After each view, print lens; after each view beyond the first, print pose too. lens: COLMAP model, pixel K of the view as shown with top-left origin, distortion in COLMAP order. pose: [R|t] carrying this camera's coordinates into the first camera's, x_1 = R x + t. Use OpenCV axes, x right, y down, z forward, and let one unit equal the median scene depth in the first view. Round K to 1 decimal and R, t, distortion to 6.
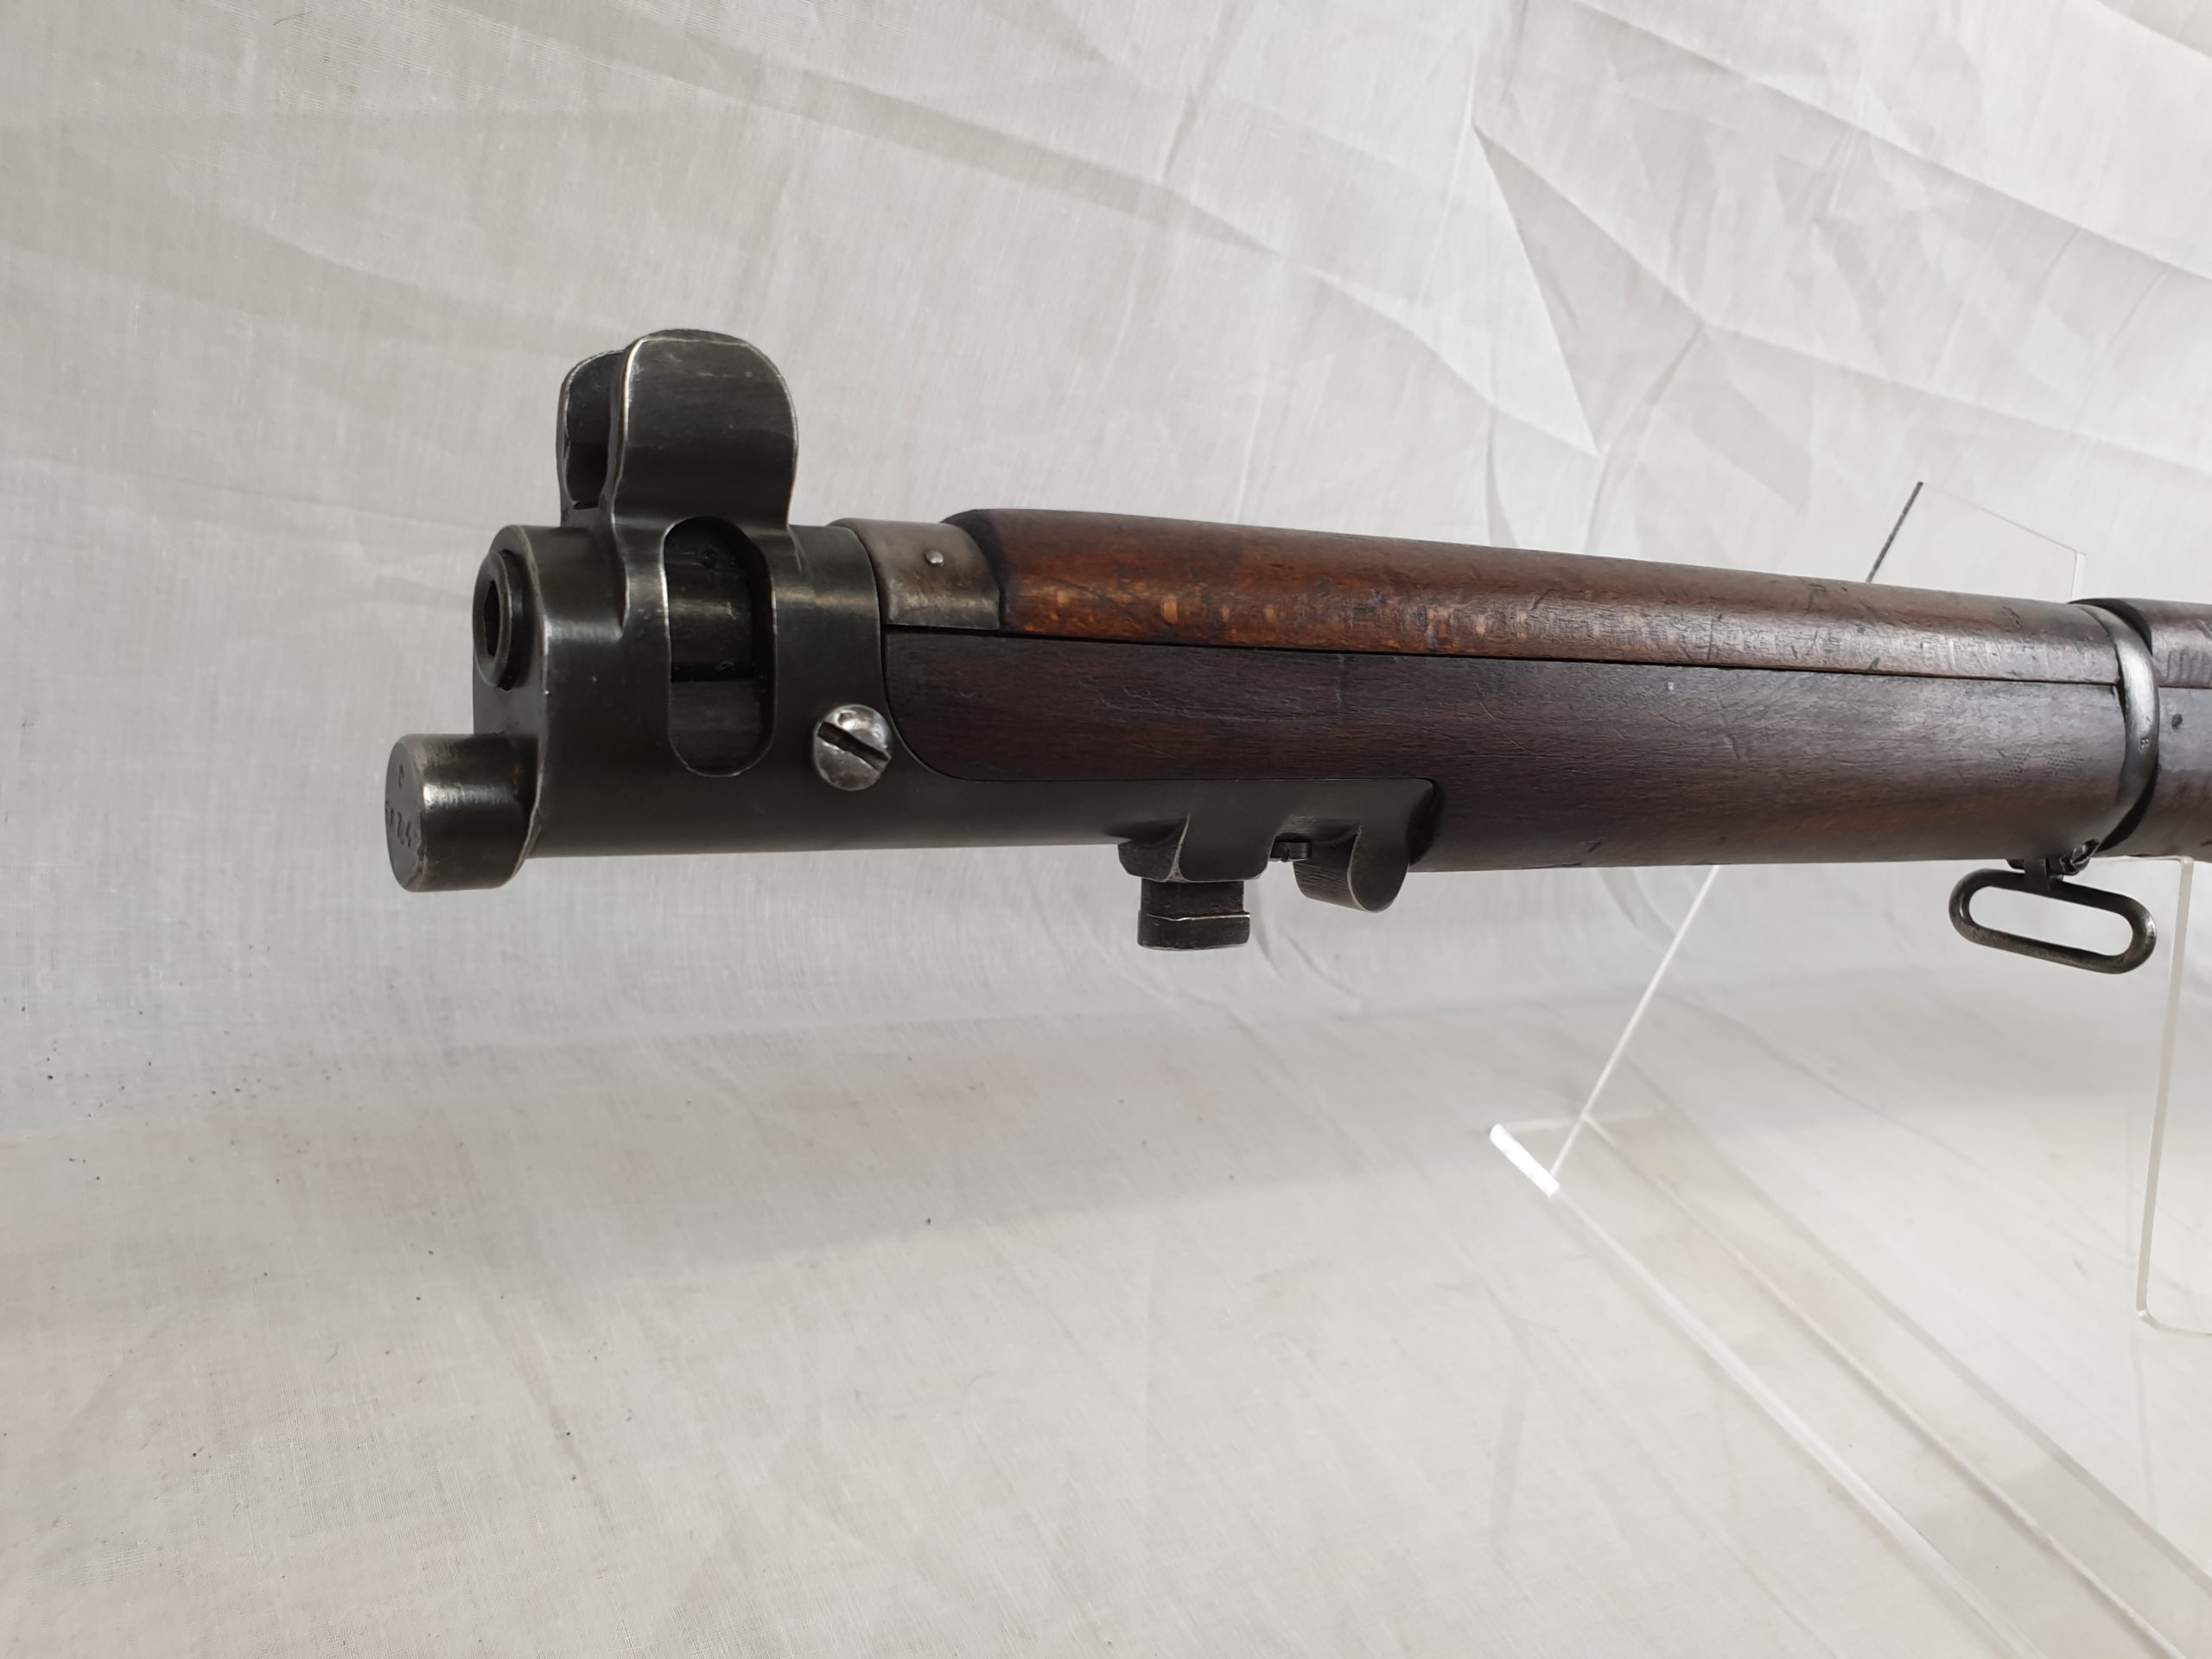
lens RADIAL K [[1768.8, 0, 1089.4], [0, 1768.8, 806.7], [0, 0, 1]] dist [-0.009067, 0.041531]
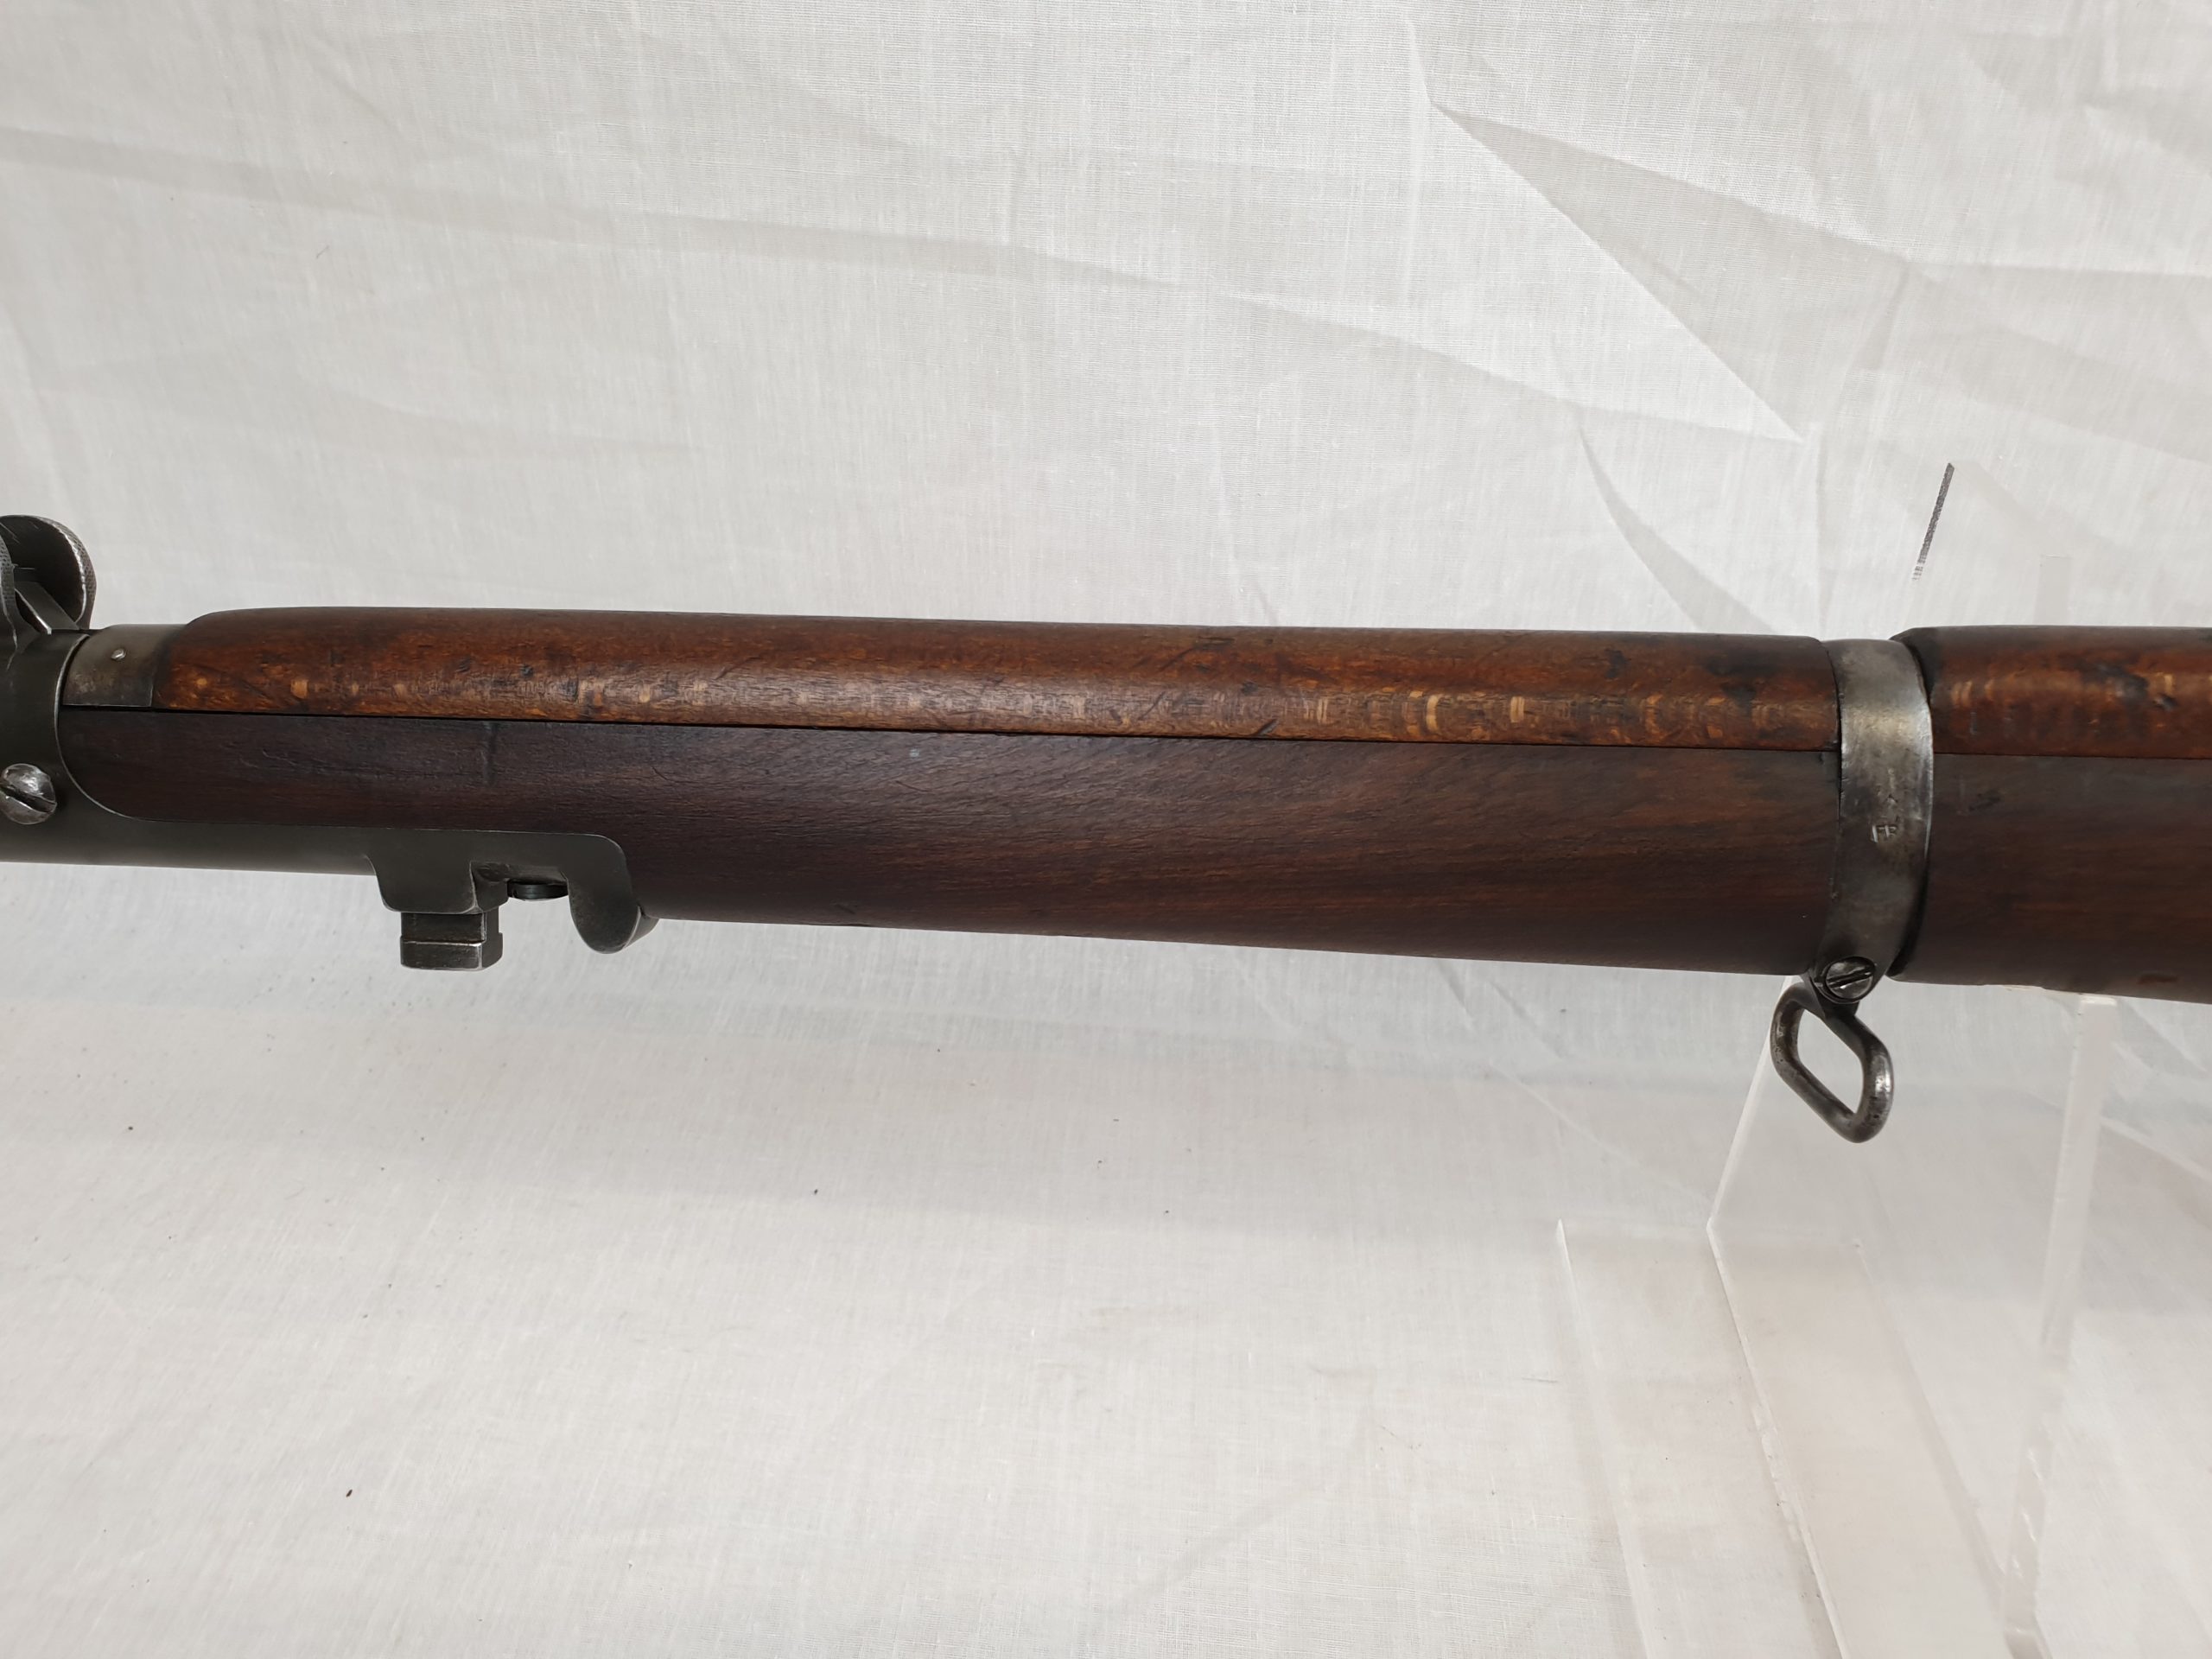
lens RADIAL K [[1743.9, 0, 1112.1], [0, 1743.9, 799.9], [0, 0, 1]] dist [-0.015050, 0.048257]
pose [[0.796149, 0.046606, -0.603303, 0.864552], [-0.040239, 0.998900, 0.024065, -0.060307], [0.603761, 0.005117, 0.797149, 0.259881]]
